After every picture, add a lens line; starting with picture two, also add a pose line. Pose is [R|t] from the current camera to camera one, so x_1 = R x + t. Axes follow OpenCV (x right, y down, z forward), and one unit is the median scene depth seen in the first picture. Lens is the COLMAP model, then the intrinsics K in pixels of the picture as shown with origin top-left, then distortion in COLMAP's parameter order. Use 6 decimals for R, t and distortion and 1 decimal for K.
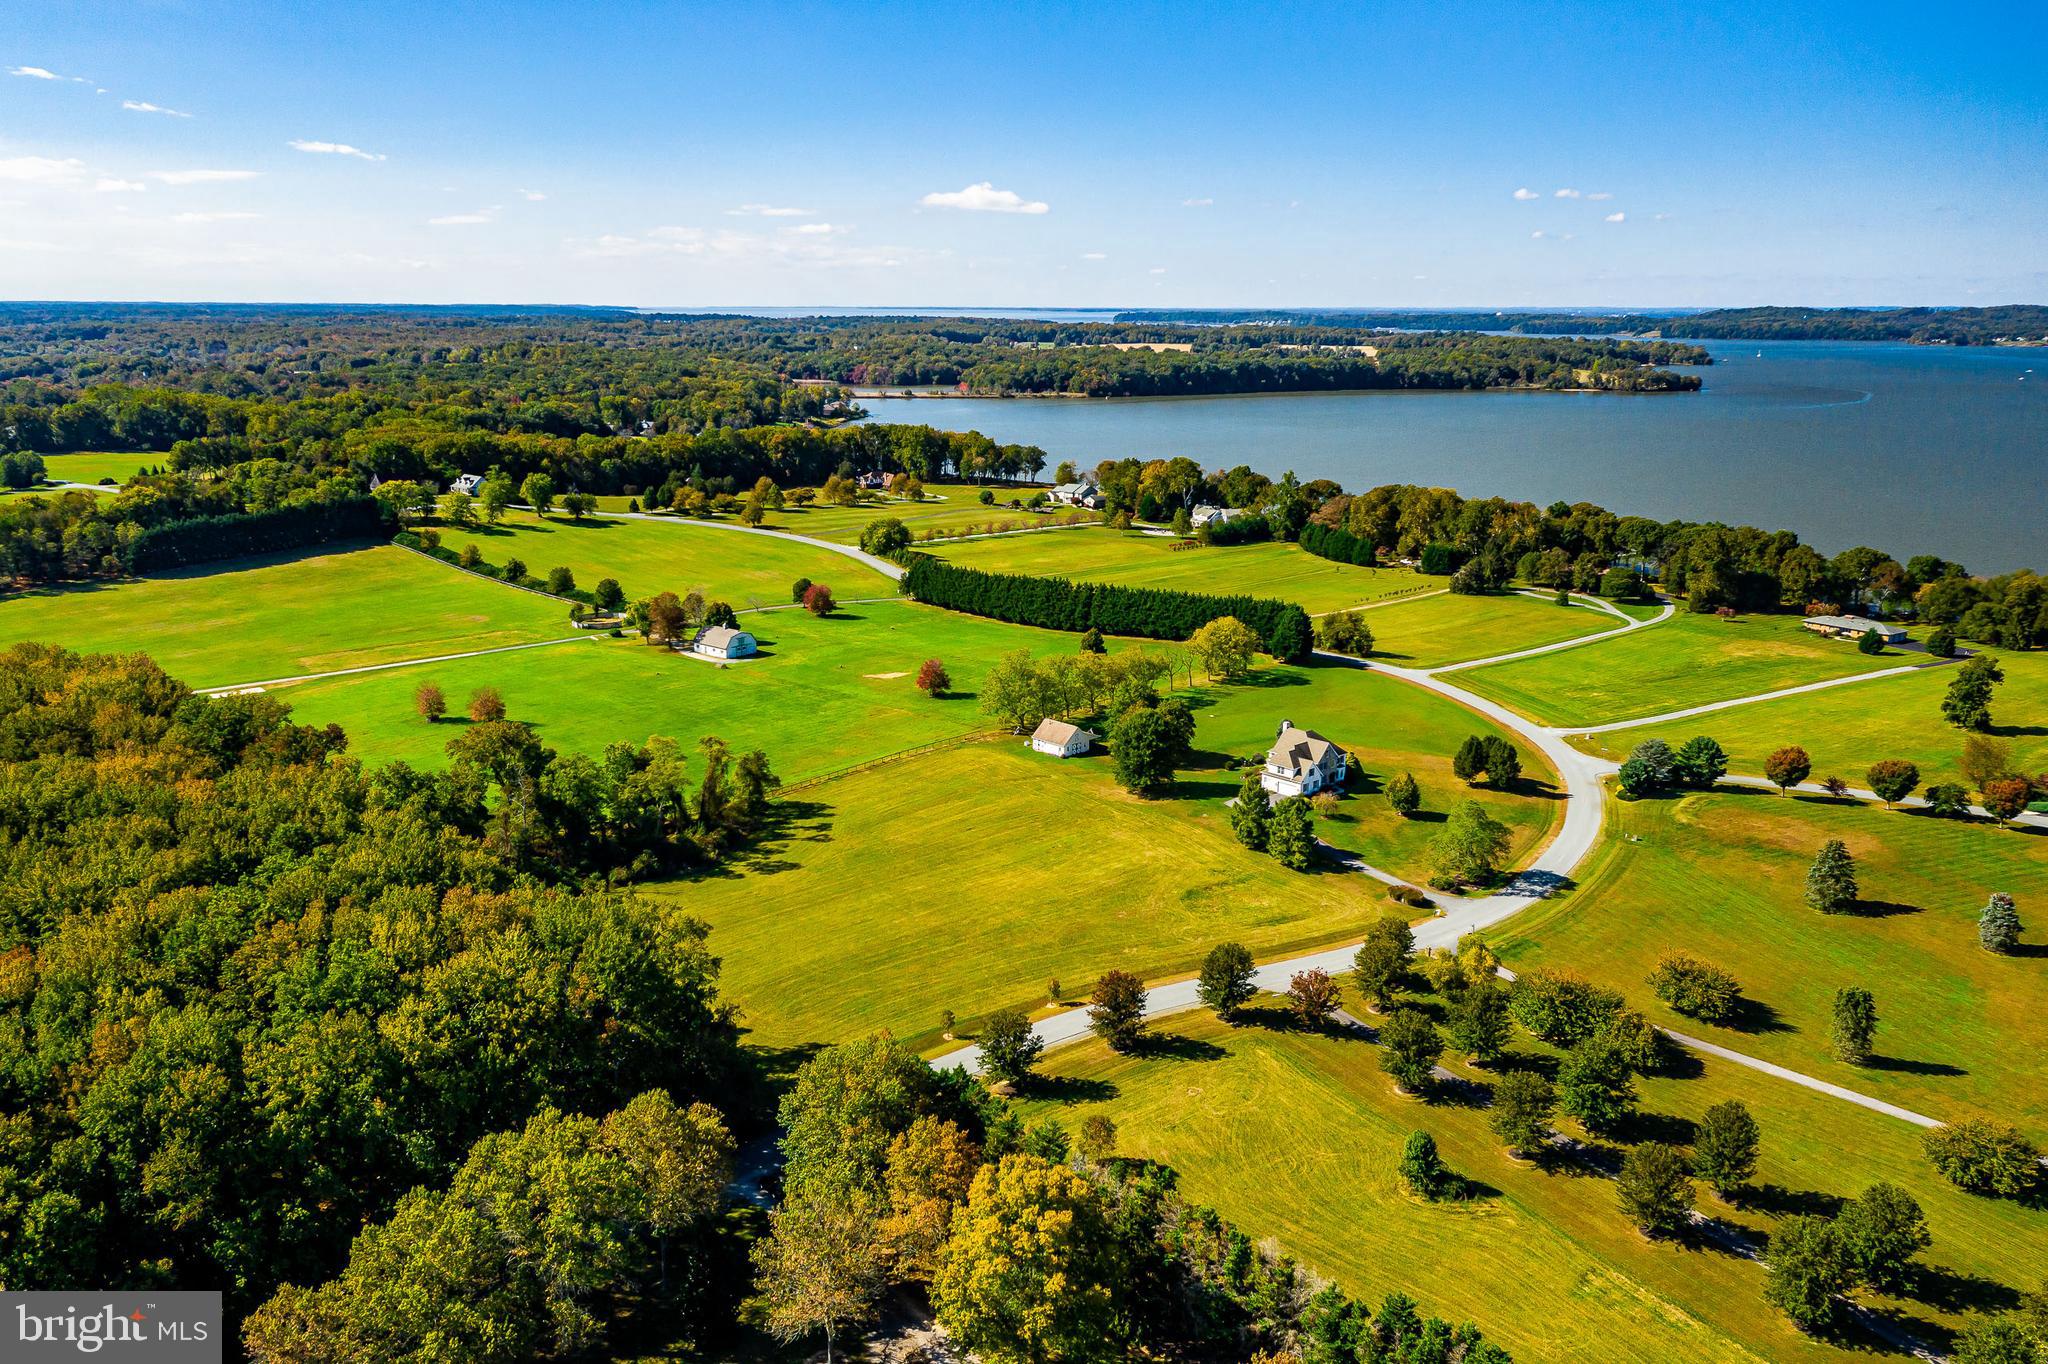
lens RADIAL K [[1560.8, 0, 1024.0], [0, 1560.8, 682.0], [0, 0, 1]] dist [-0.026336, 0.083514]
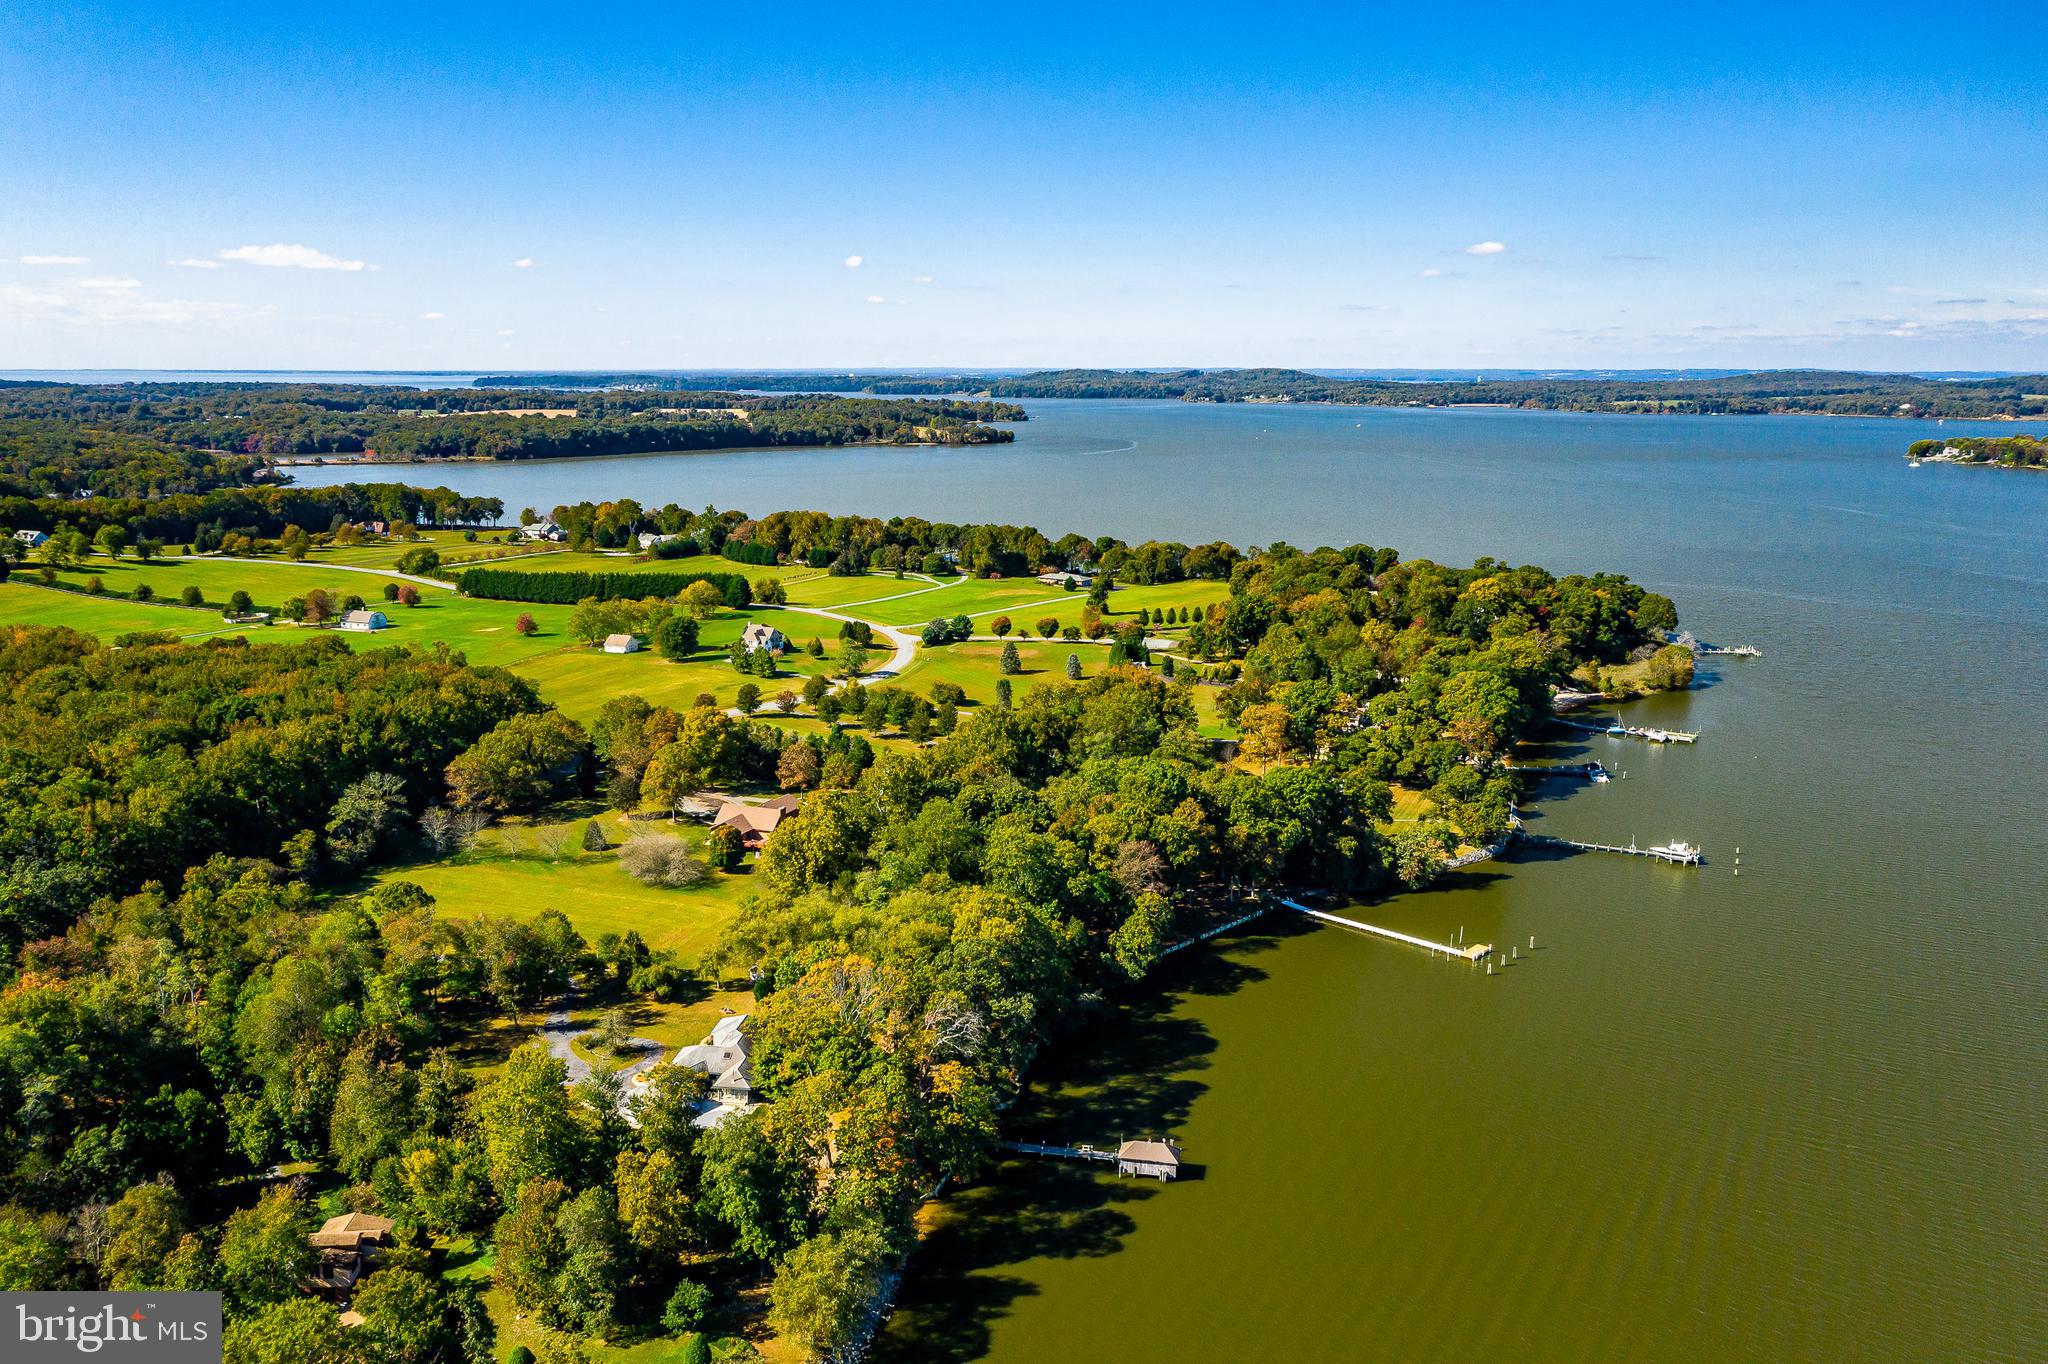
lens RADIAL K [[1560.8, 0, 1024.0], [0, 1560.8, 682.0], [0, 0, 1]] dist [-0.026336, 0.083514]
pose [[0.922551, -0.078947, 0.377713, -0.101504], [0.093094, 0.995470, -0.019314, 0.070100], [-0.374477, 0.052981, 0.925721, -0.358187]]
